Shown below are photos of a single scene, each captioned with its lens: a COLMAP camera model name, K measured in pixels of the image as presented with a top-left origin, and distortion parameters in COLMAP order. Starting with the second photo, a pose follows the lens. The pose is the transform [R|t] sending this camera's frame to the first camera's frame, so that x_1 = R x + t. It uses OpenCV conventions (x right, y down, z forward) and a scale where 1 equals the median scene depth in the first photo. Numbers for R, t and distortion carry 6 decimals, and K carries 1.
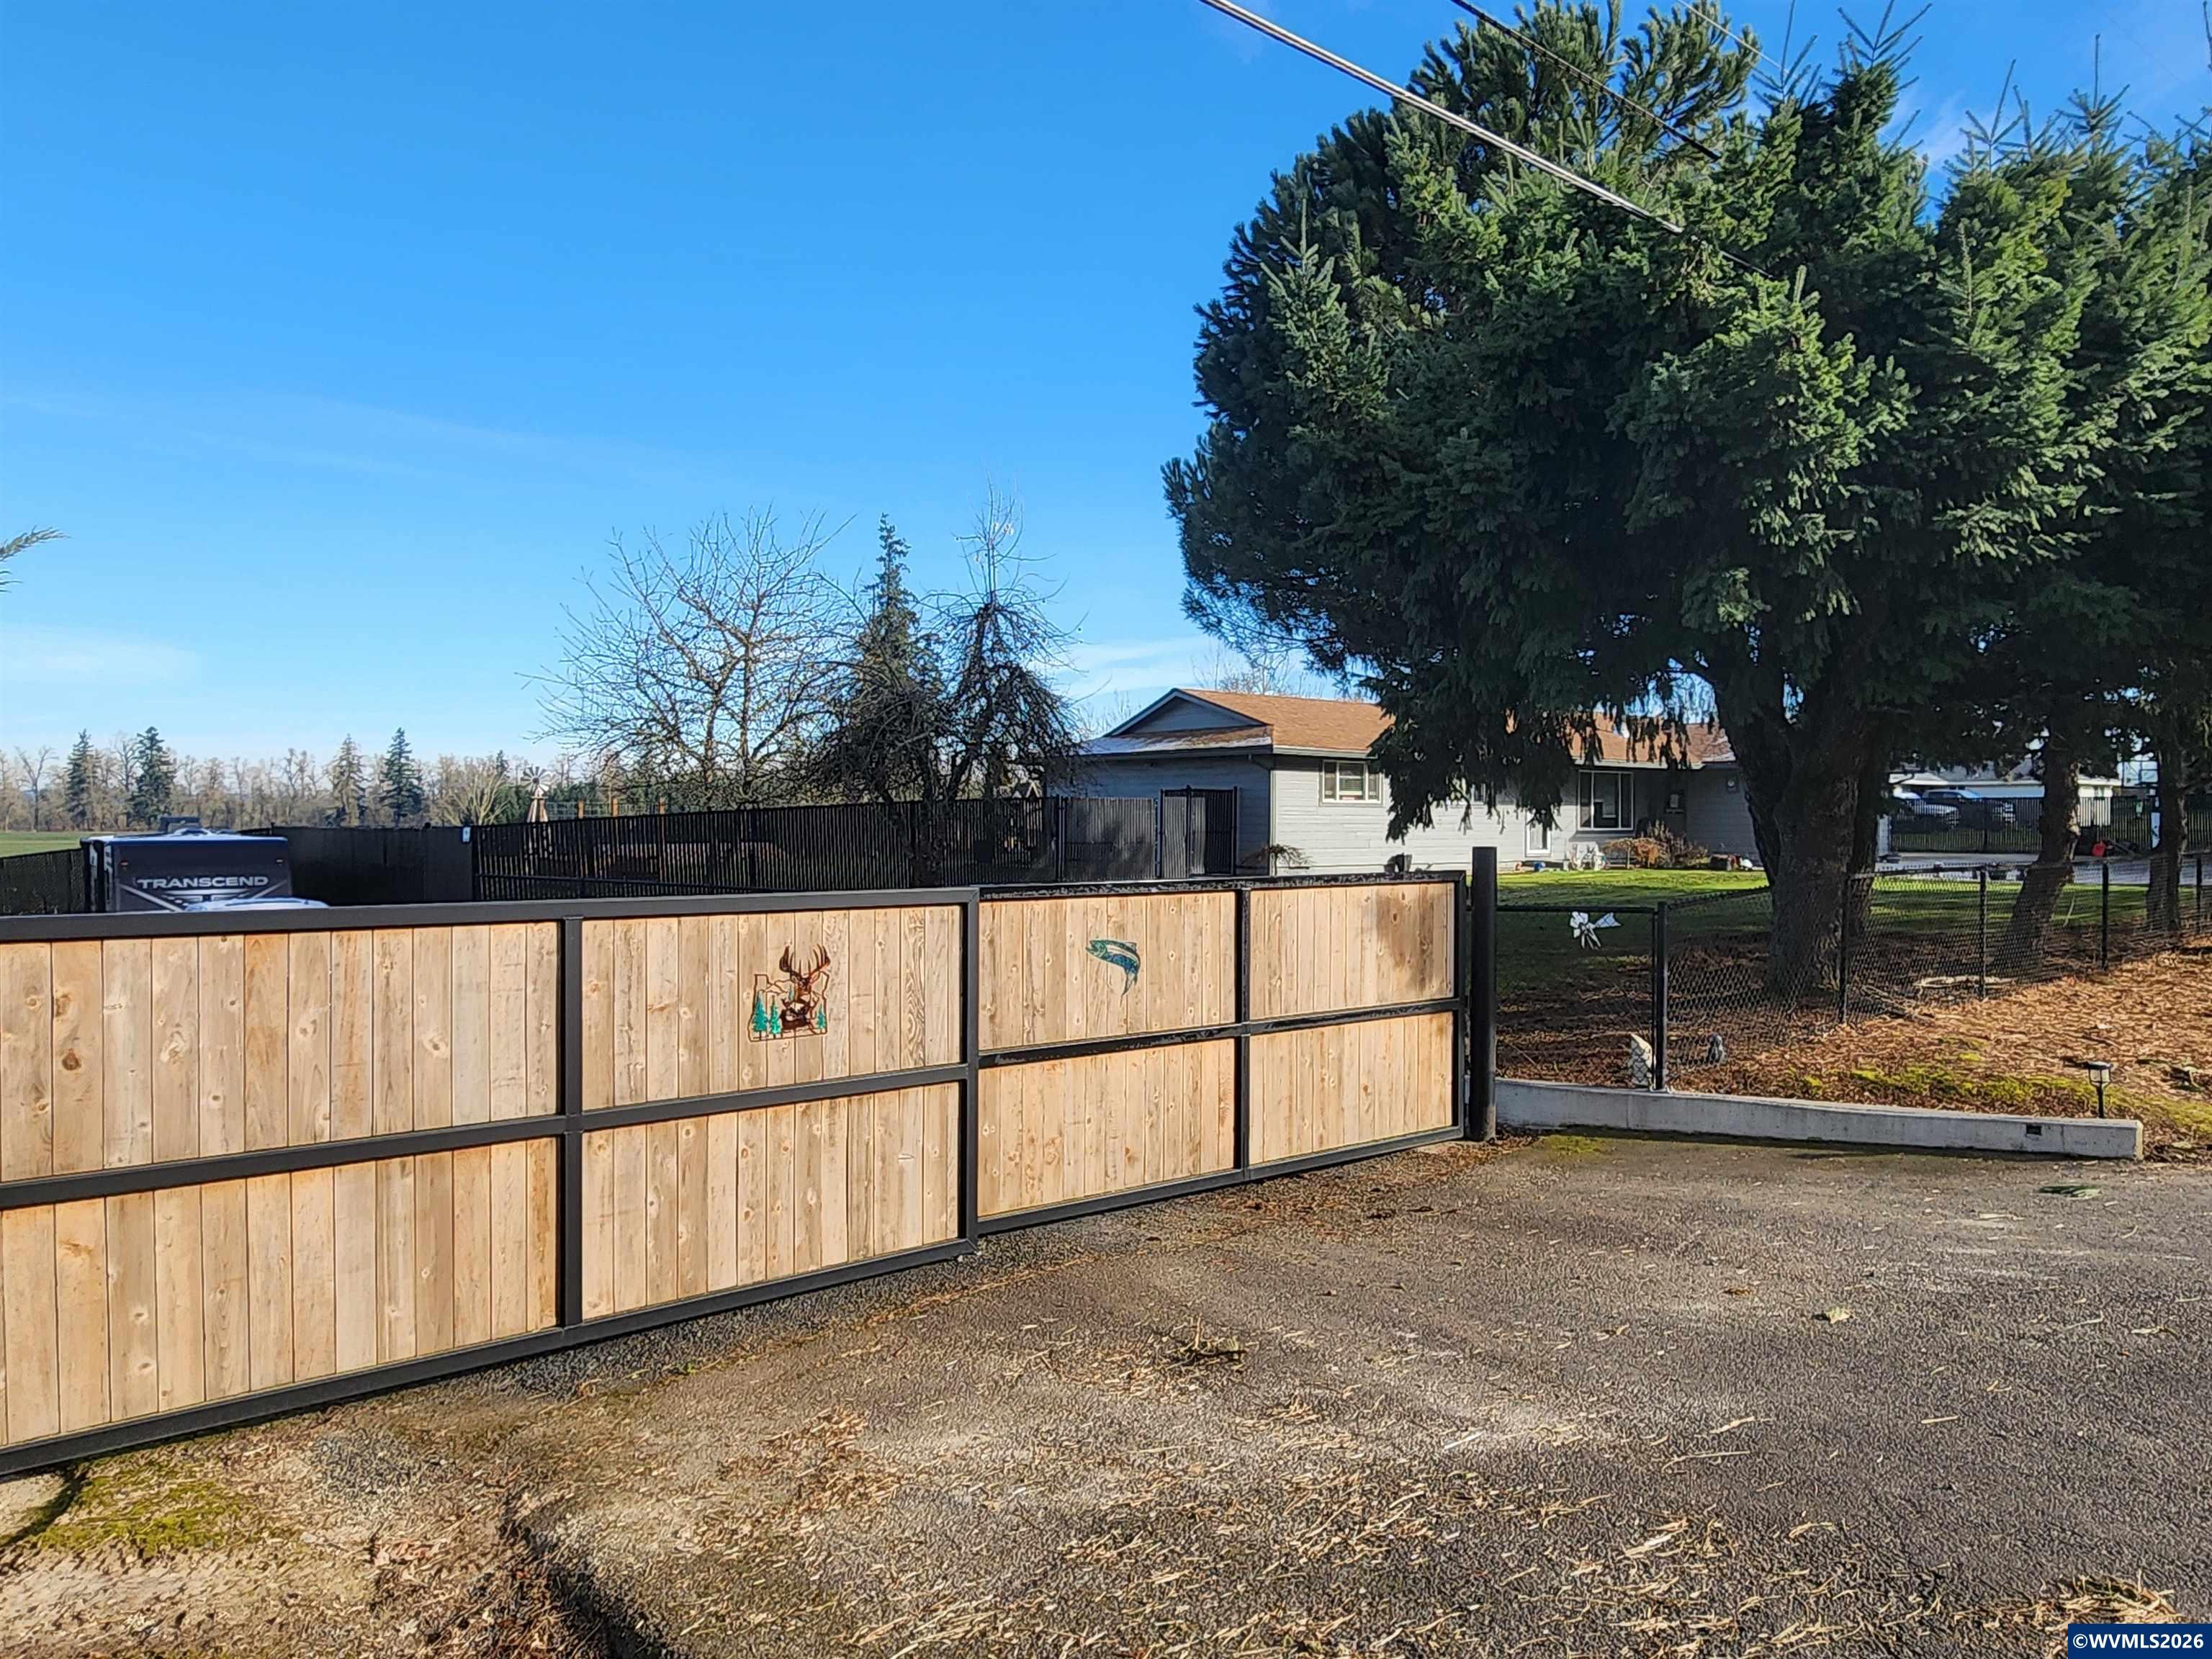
lens RADIAL K [[1026.7, 0, 1116.6], [0, 1026.7, 827.4], [0, 0, 1]] dist [-0.003313, 0.001335]
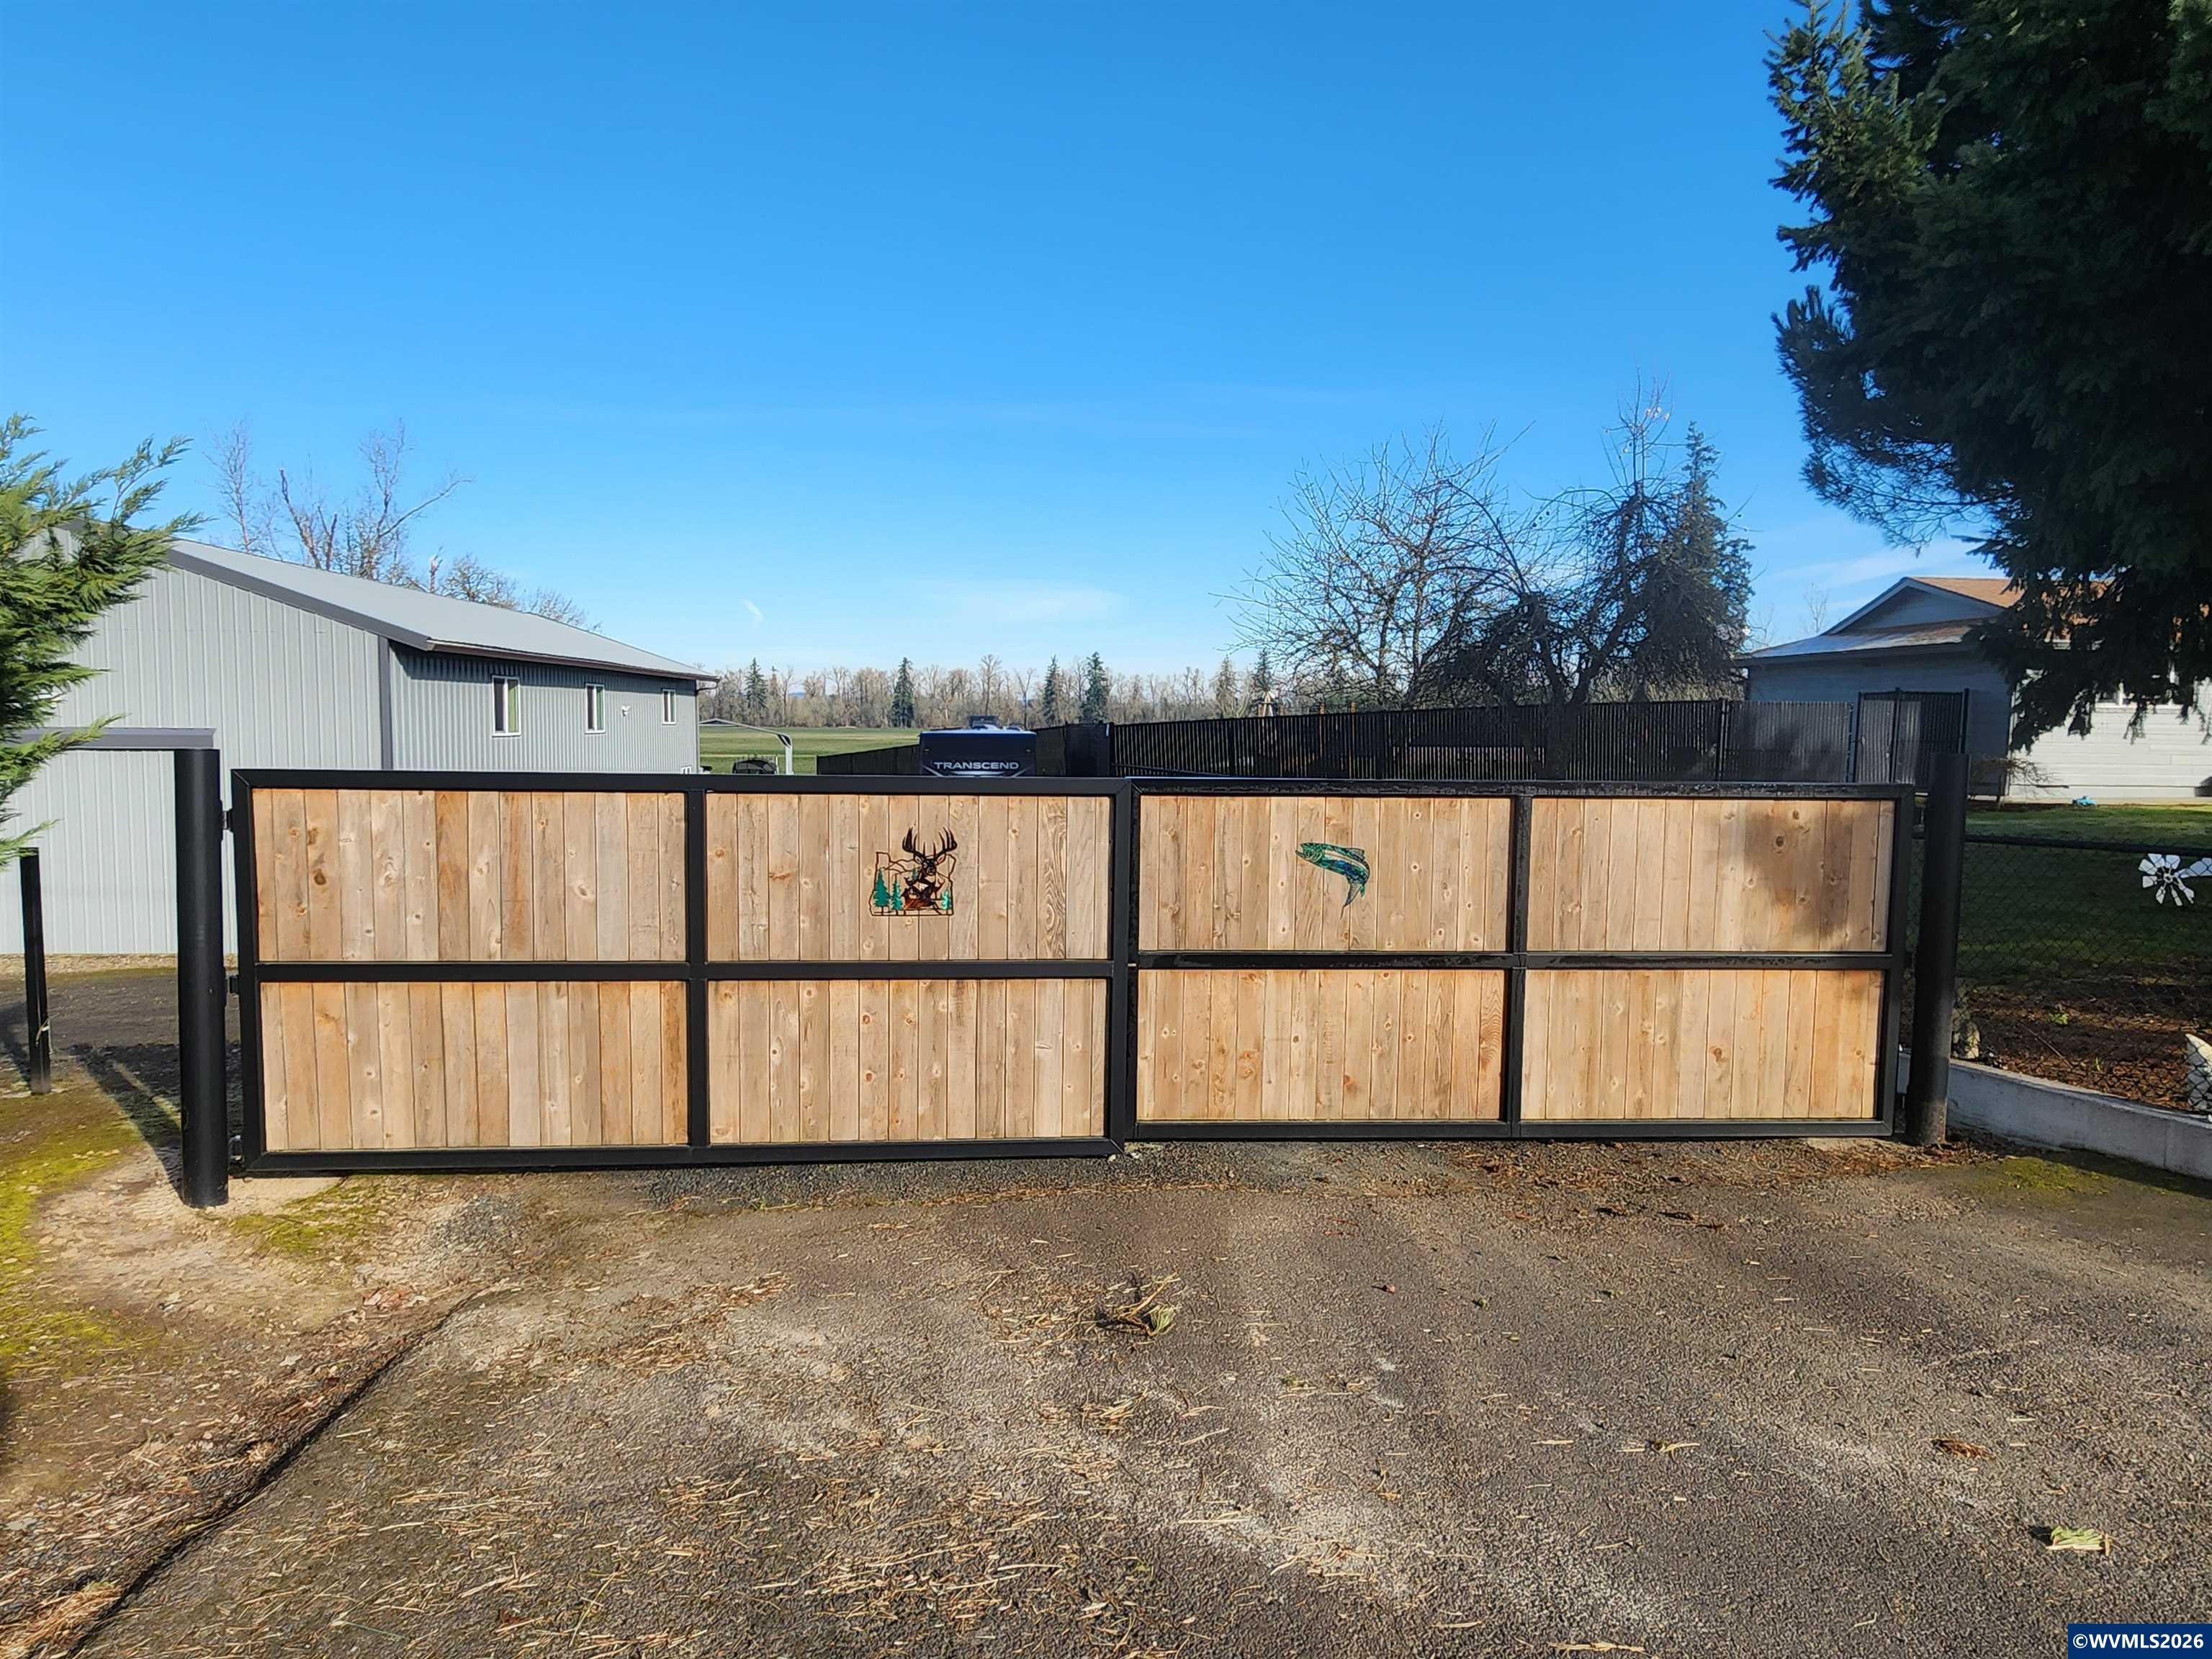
lens RADIAL K [[1026.7, 0, 1106.1], [0, 1026.7, 774.9], [0, 0, 1]] dist [-0.003313, 0.001335]
pose [[0.898384, 0.036161, -0.437721, 0.297790], [-0.013857, 0.998443, 0.054042, 0.004508], [0.438993, -0.042485, 0.897485, 0.159397]]
